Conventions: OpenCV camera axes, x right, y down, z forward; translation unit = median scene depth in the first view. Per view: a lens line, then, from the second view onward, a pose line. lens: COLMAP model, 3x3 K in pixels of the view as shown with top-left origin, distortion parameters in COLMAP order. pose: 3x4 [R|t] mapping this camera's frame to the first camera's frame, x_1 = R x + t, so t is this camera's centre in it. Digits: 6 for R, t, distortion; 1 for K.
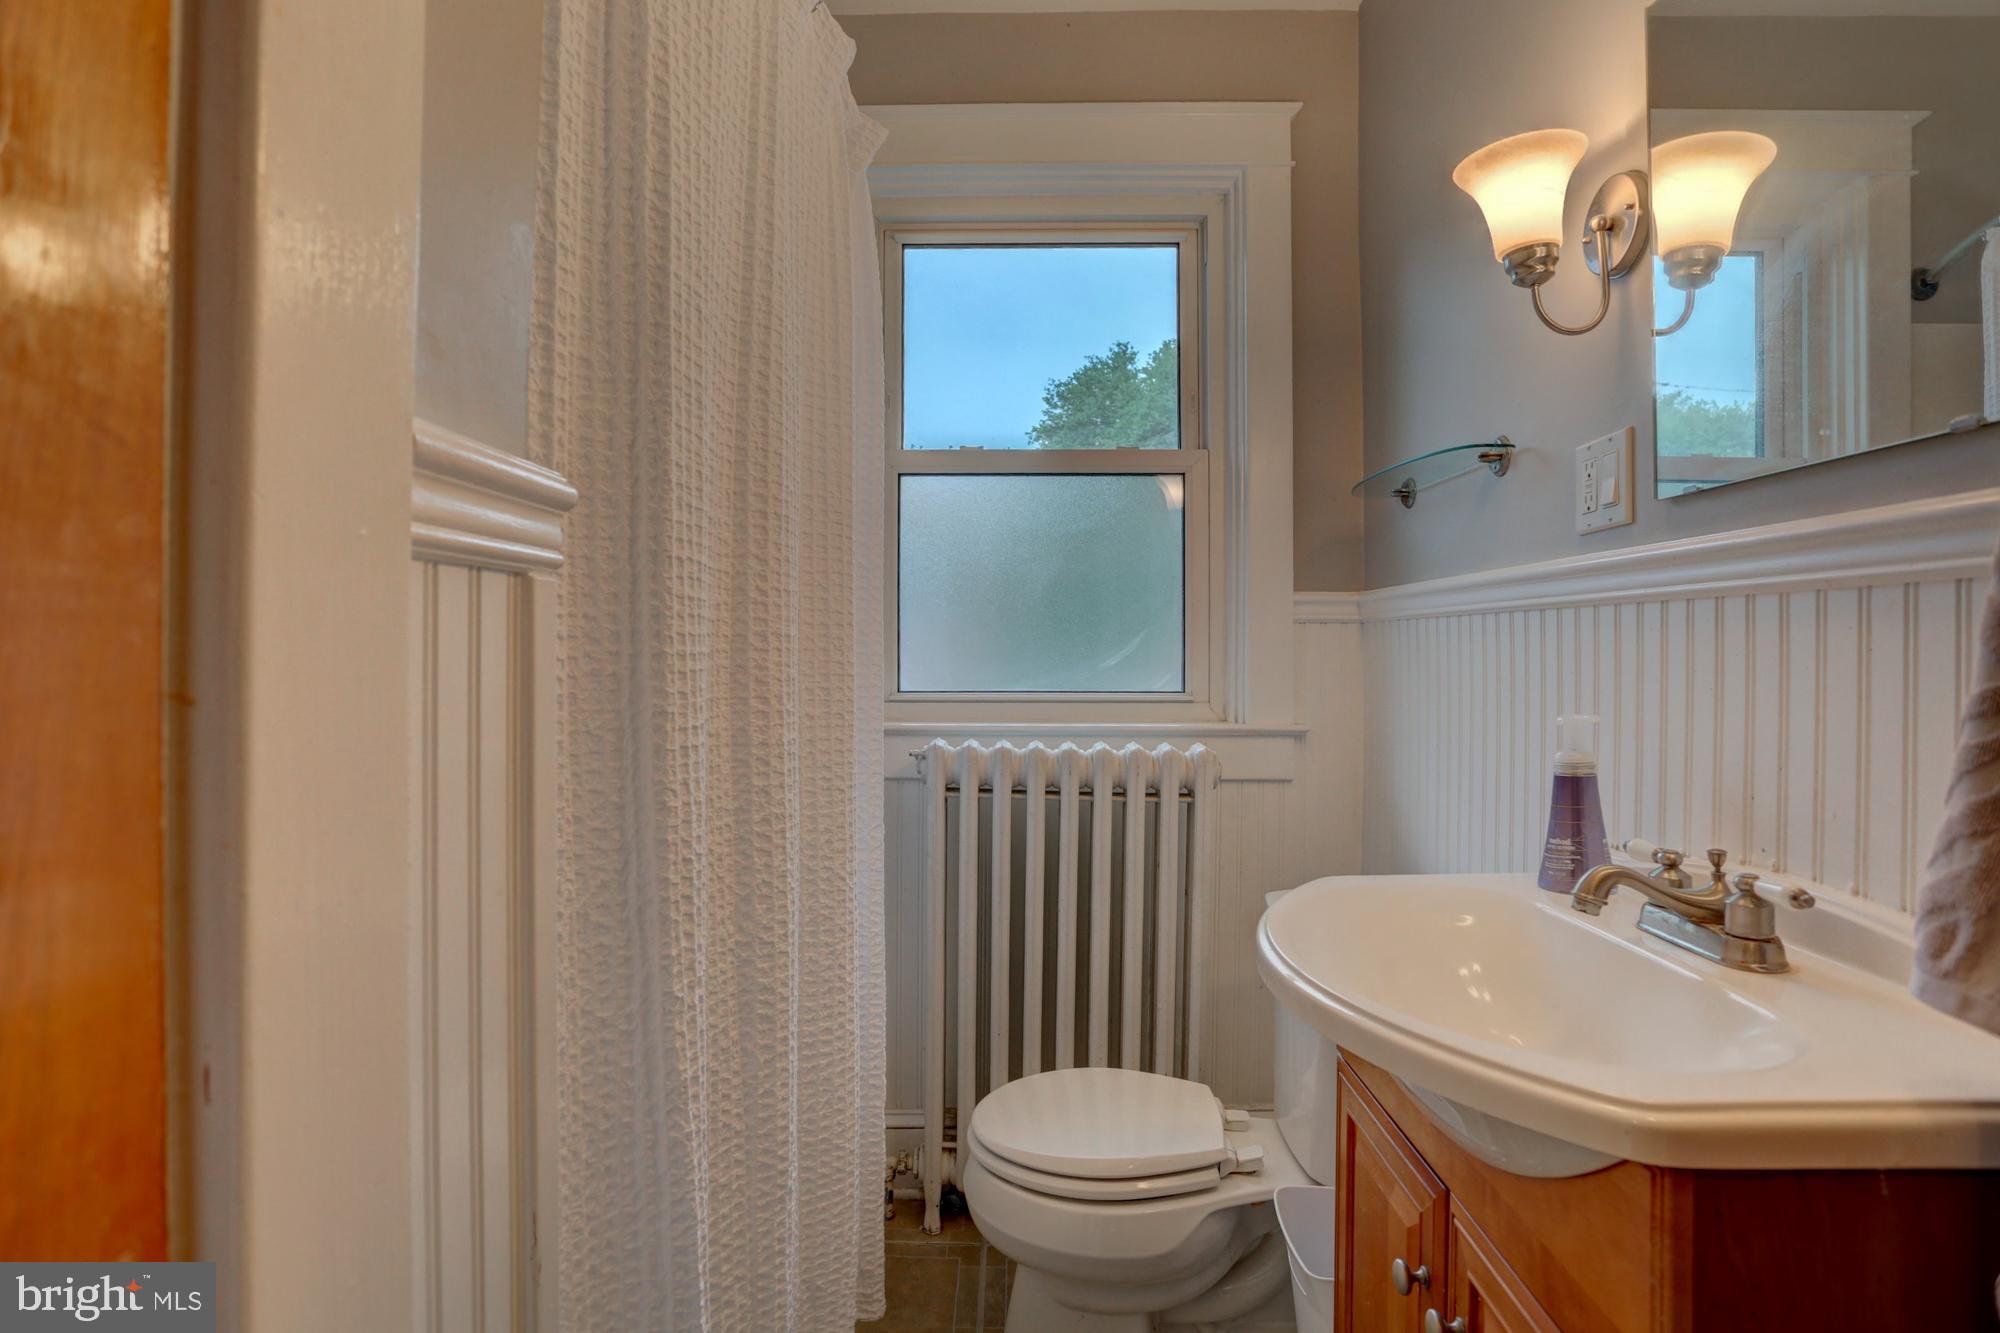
lens RADIAL K [[964.5, 0, 1006.6], [0, 964.5, 652.6], [0, 0, 1]] dist [-0.069134, 0.026827]
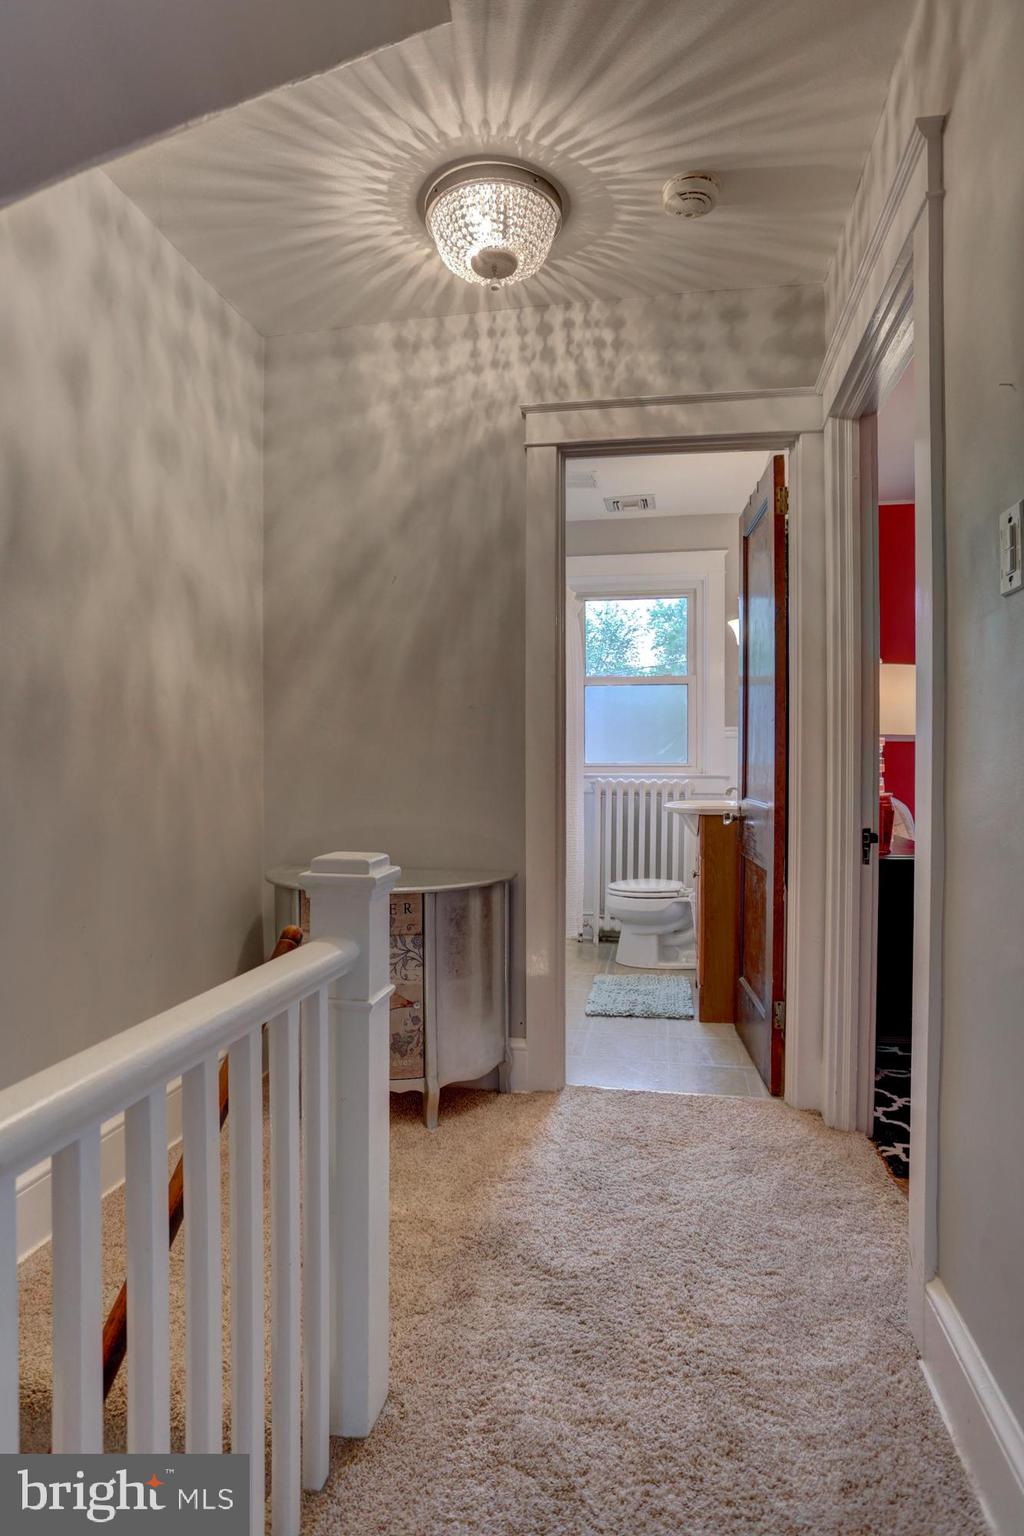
lens RADIAL K [[895.7, 0, 512.0], [0, 895.7, 768.0], [0, 0, 1]] dist [-0.030037, 0.002319]
pose [[0.985882, 0.002524, -0.167424, 0.249141], [-0.001041, 0.999959, 0.008945, 0.070588], [0.167440, -0.008644, 0.985844, -3.446185]]
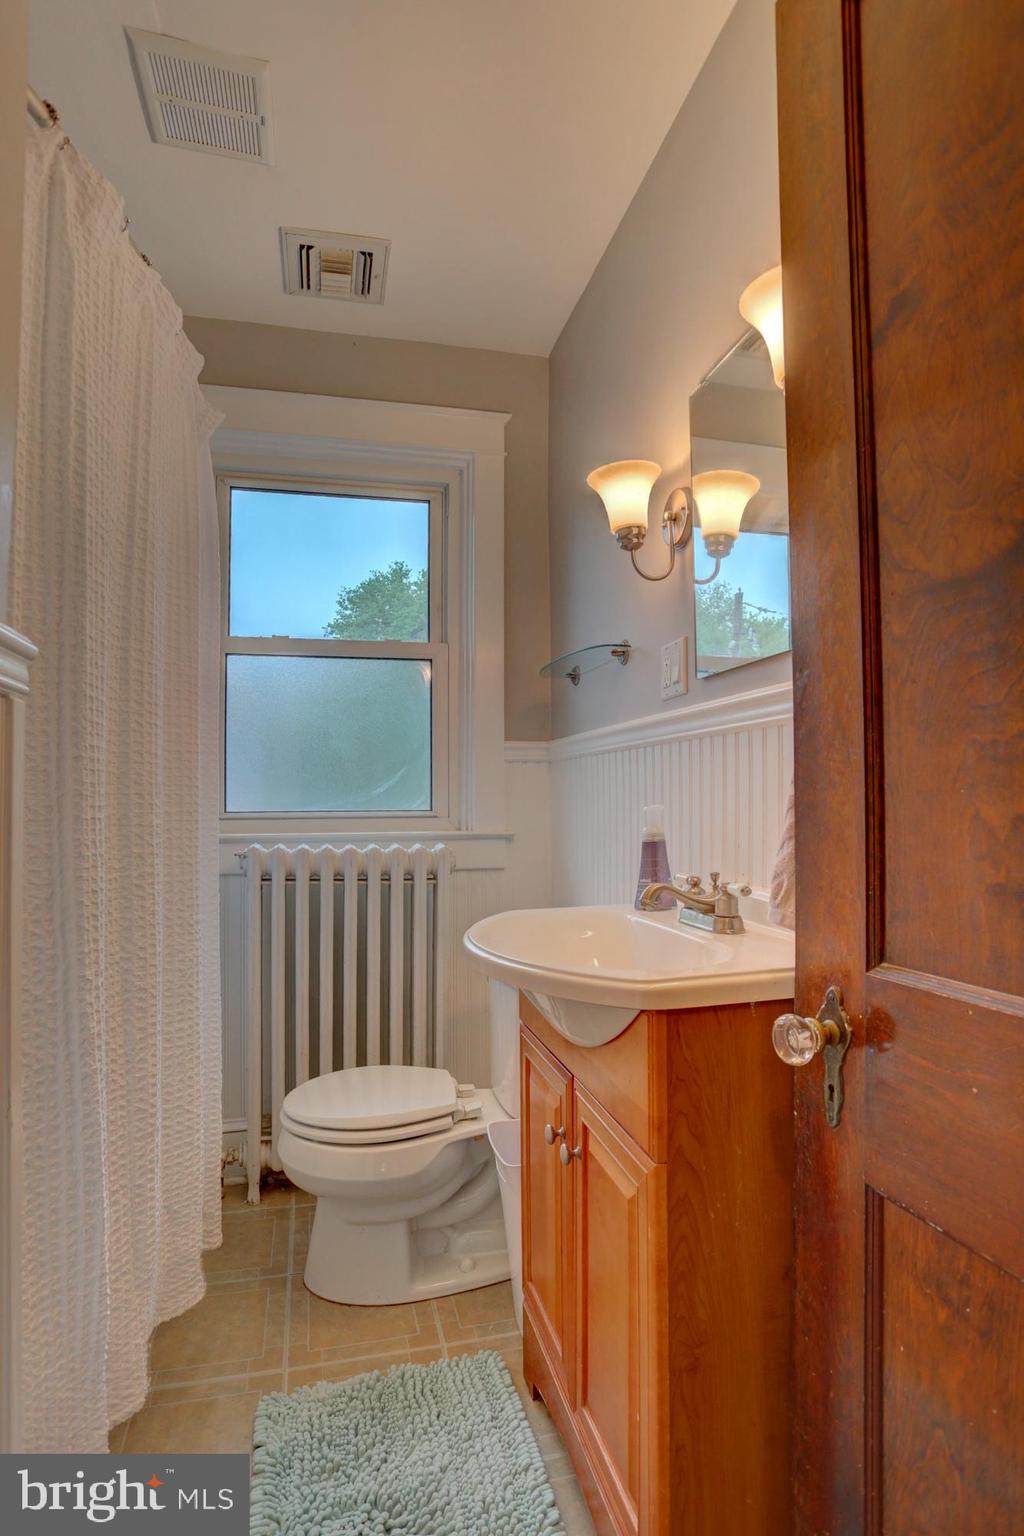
lens RADIAL K [[740.7, 0, 484.5], [0, 740.7, 771.9], [0, 0, 1]] dist [-0.069134, 0.026827]
pose [[0.972263, 0.000494, 0.233889, 0.002587], [0.007926, 0.999354, -0.035060, 0.051025], [-0.233756, 0.035941, 0.971631, -0.213301]]
